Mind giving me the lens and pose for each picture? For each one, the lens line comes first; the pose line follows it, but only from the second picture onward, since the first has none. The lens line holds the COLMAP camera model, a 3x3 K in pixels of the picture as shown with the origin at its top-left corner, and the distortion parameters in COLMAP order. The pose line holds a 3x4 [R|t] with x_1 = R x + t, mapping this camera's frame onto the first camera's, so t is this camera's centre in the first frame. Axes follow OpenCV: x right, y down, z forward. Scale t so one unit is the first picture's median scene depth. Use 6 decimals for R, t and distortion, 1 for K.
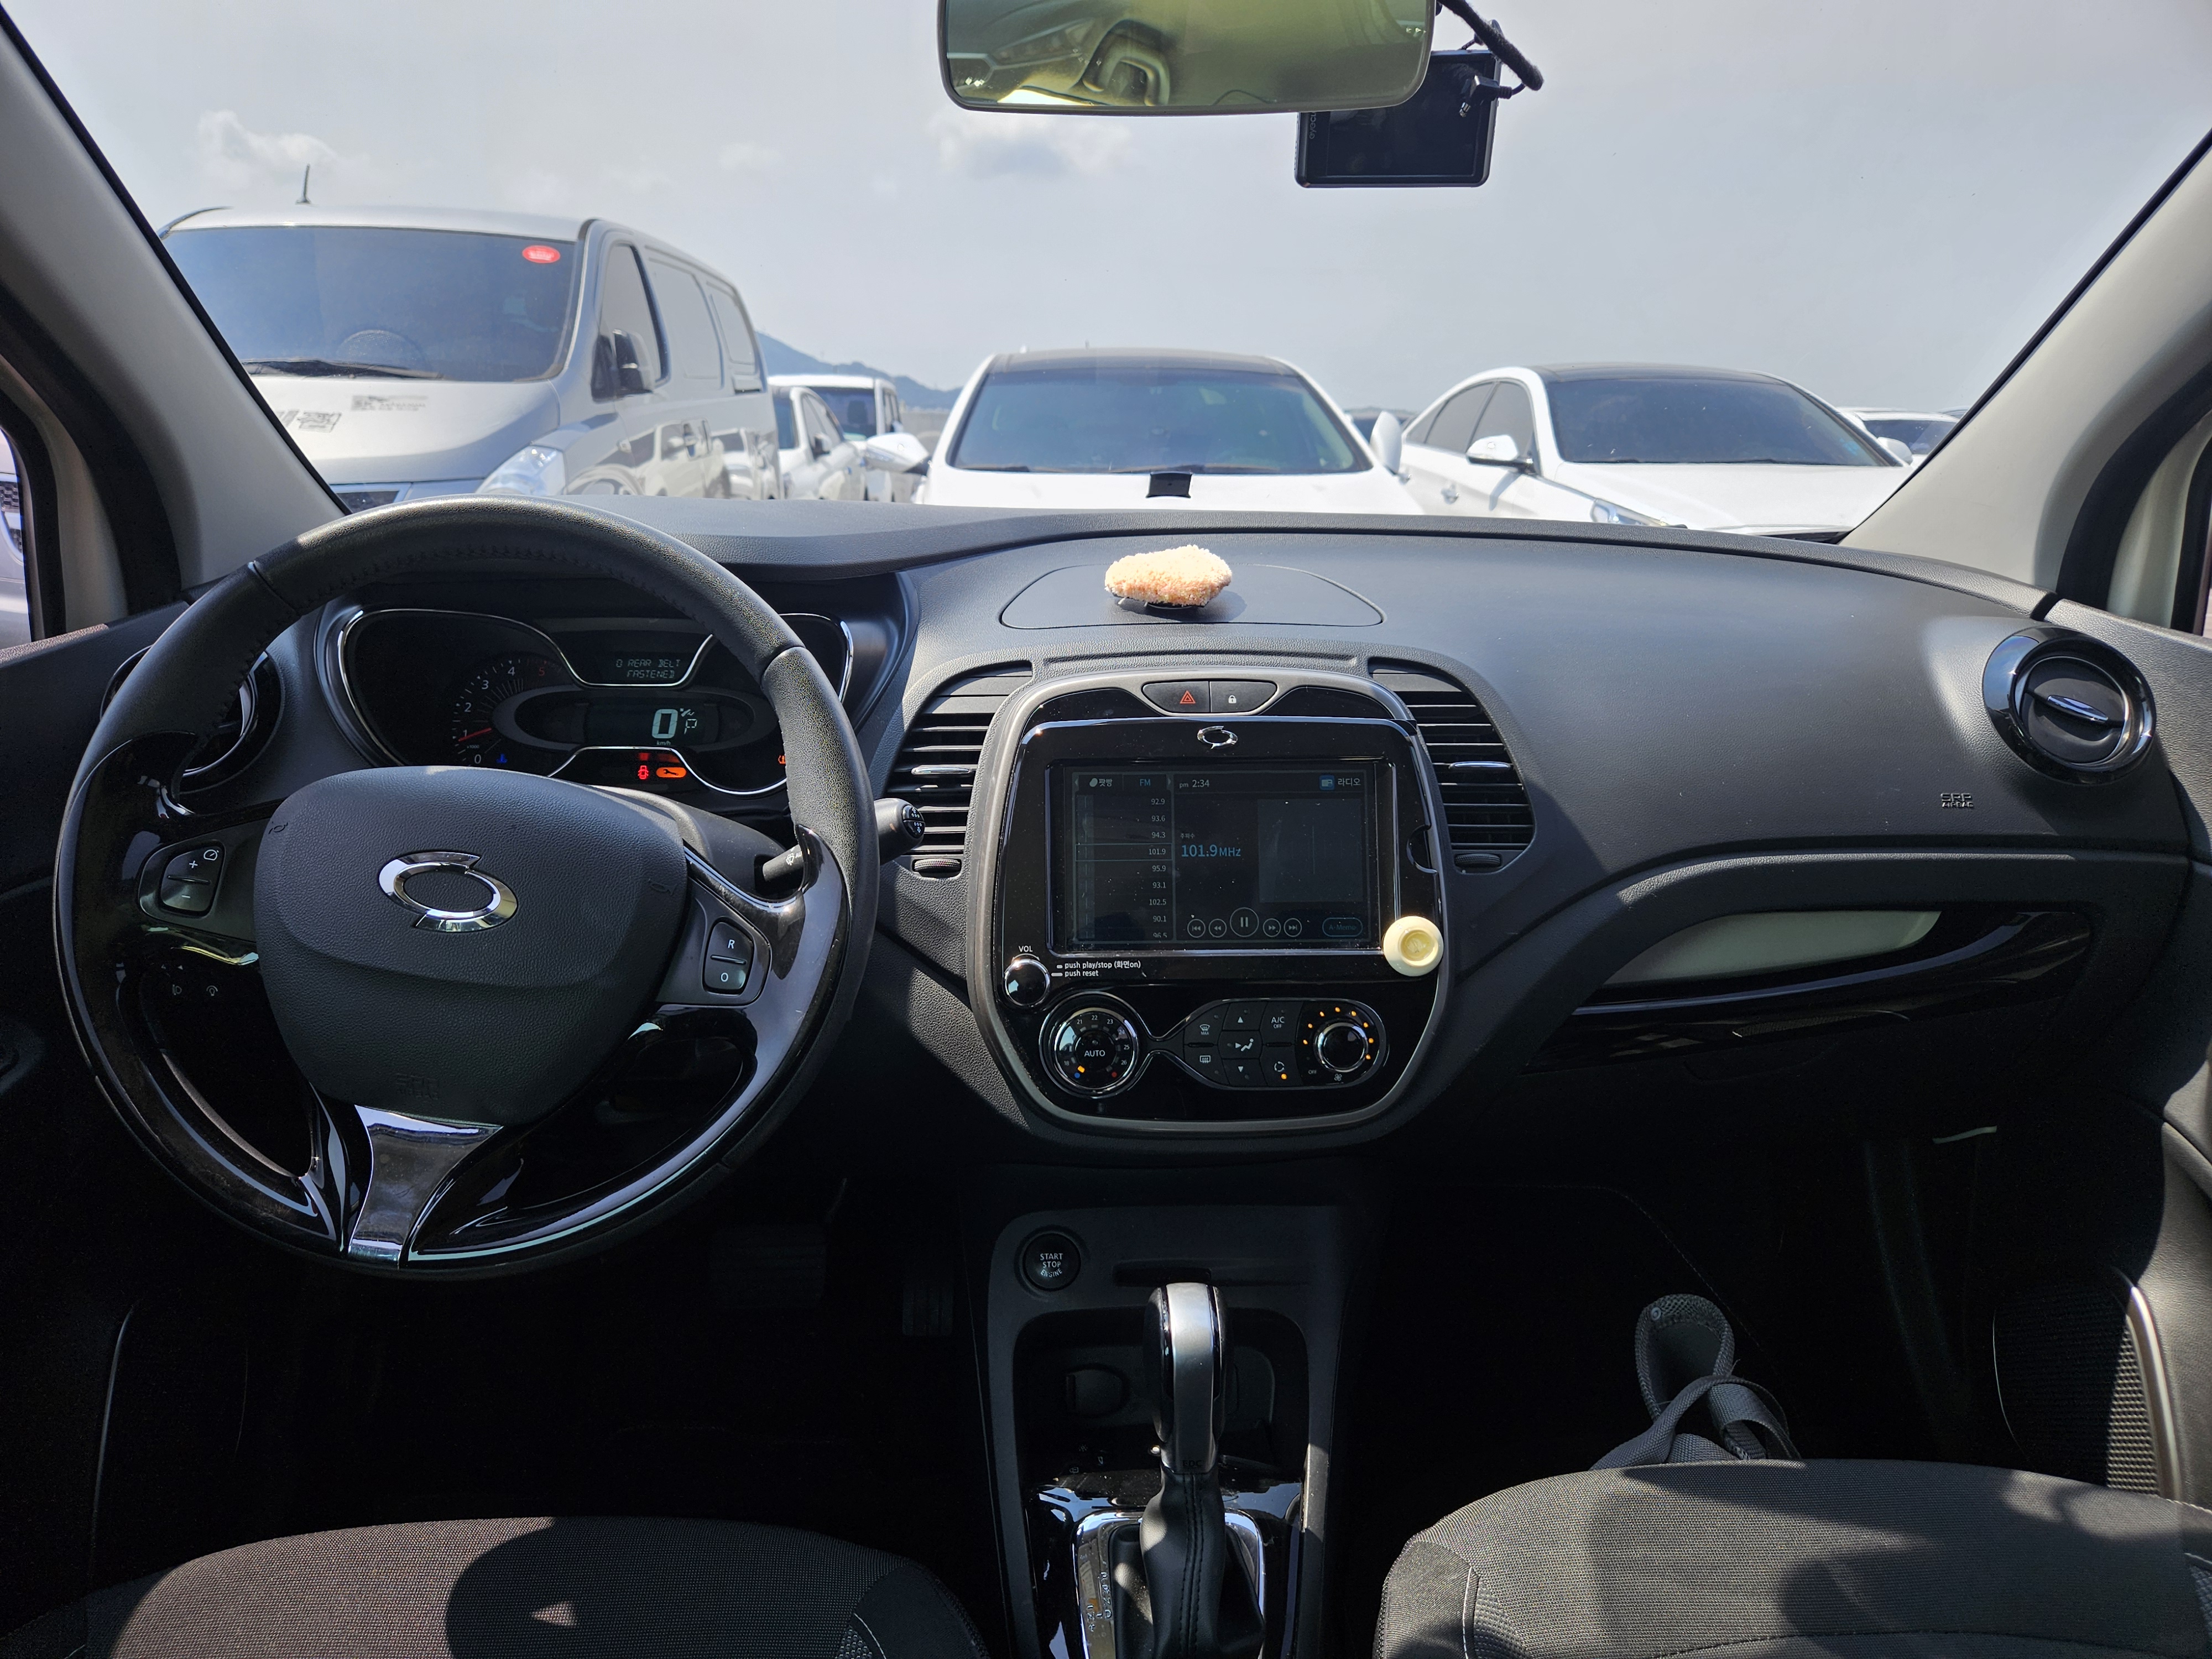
lens RADIAL K [[1482.7, 0, 1098.9], [0, 1482.7, 876.8], [0, 0, 1]] dist [0.061917, -0.043852]
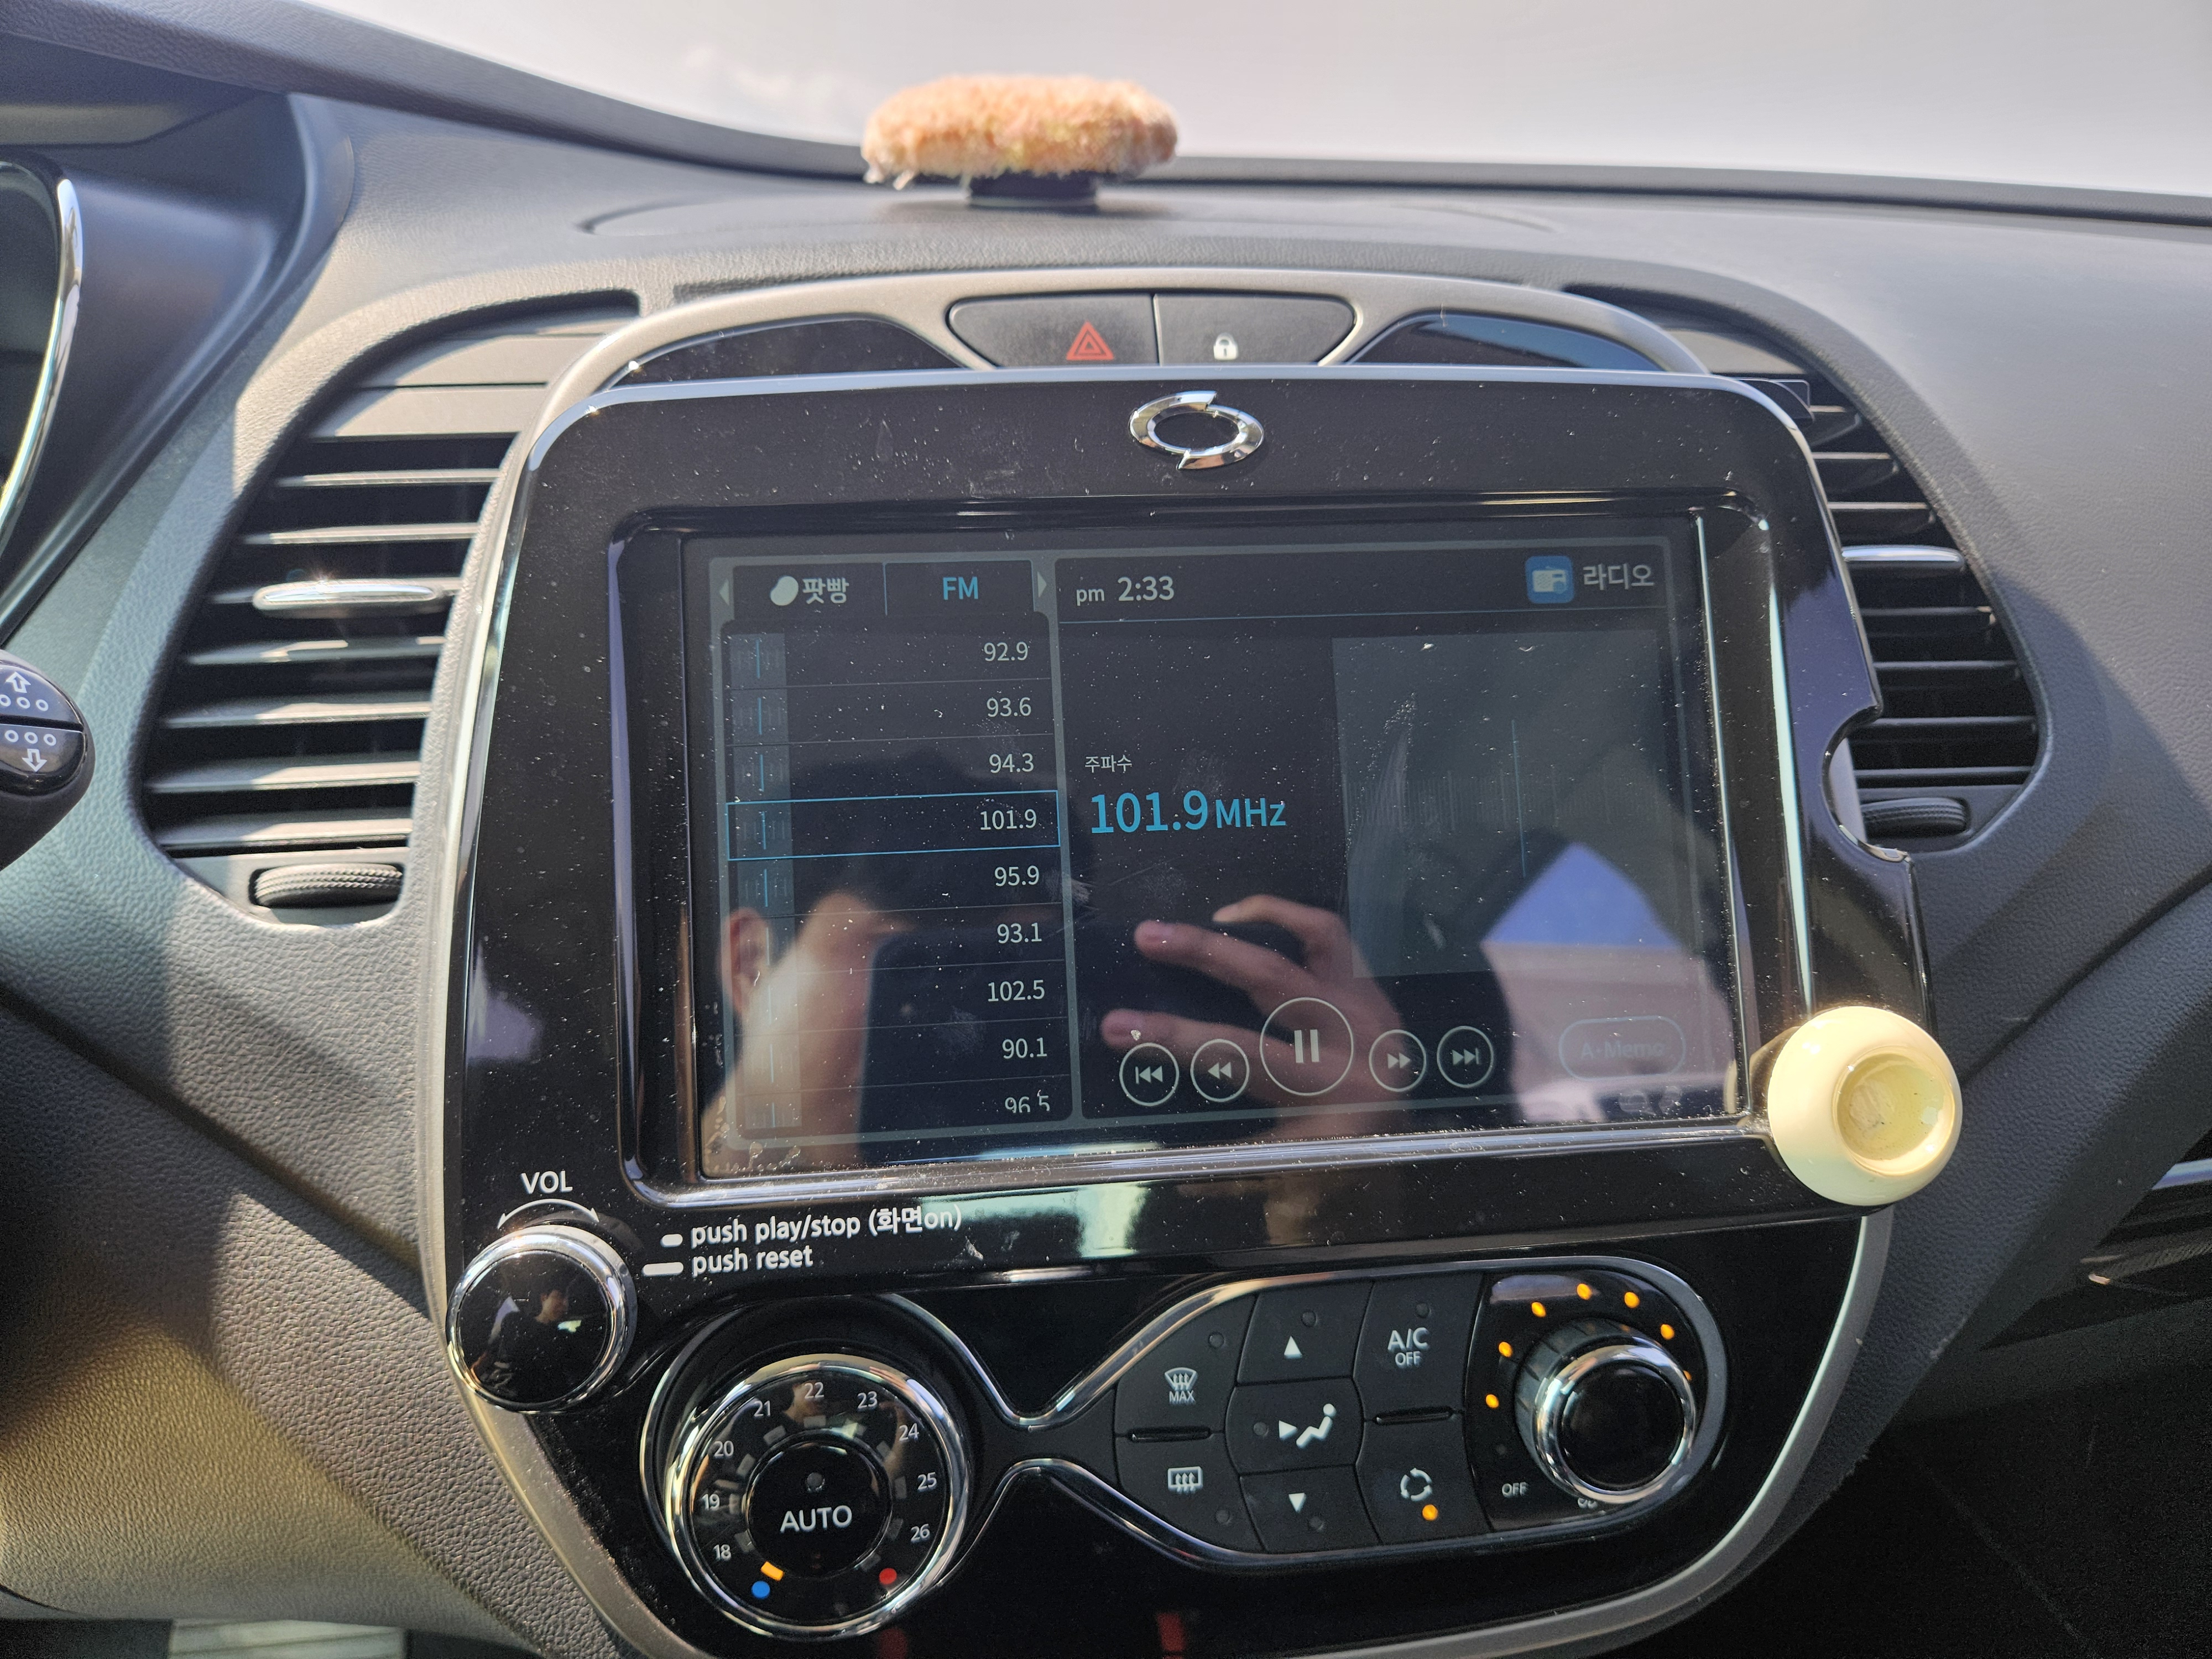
lens RADIAL K [[1482.7, 0, 1075.4], [0, 1482.7, 876.4], [0, 0, 1]] dist [0.061917, -0.043852]
pose [[0.996932, -0.034500, 0.070256, 0.029987], [0.033905, 0.999379, 0.009636, -0.007680], [-0.070545, -0.007225, 0.997482, 0.669174]]
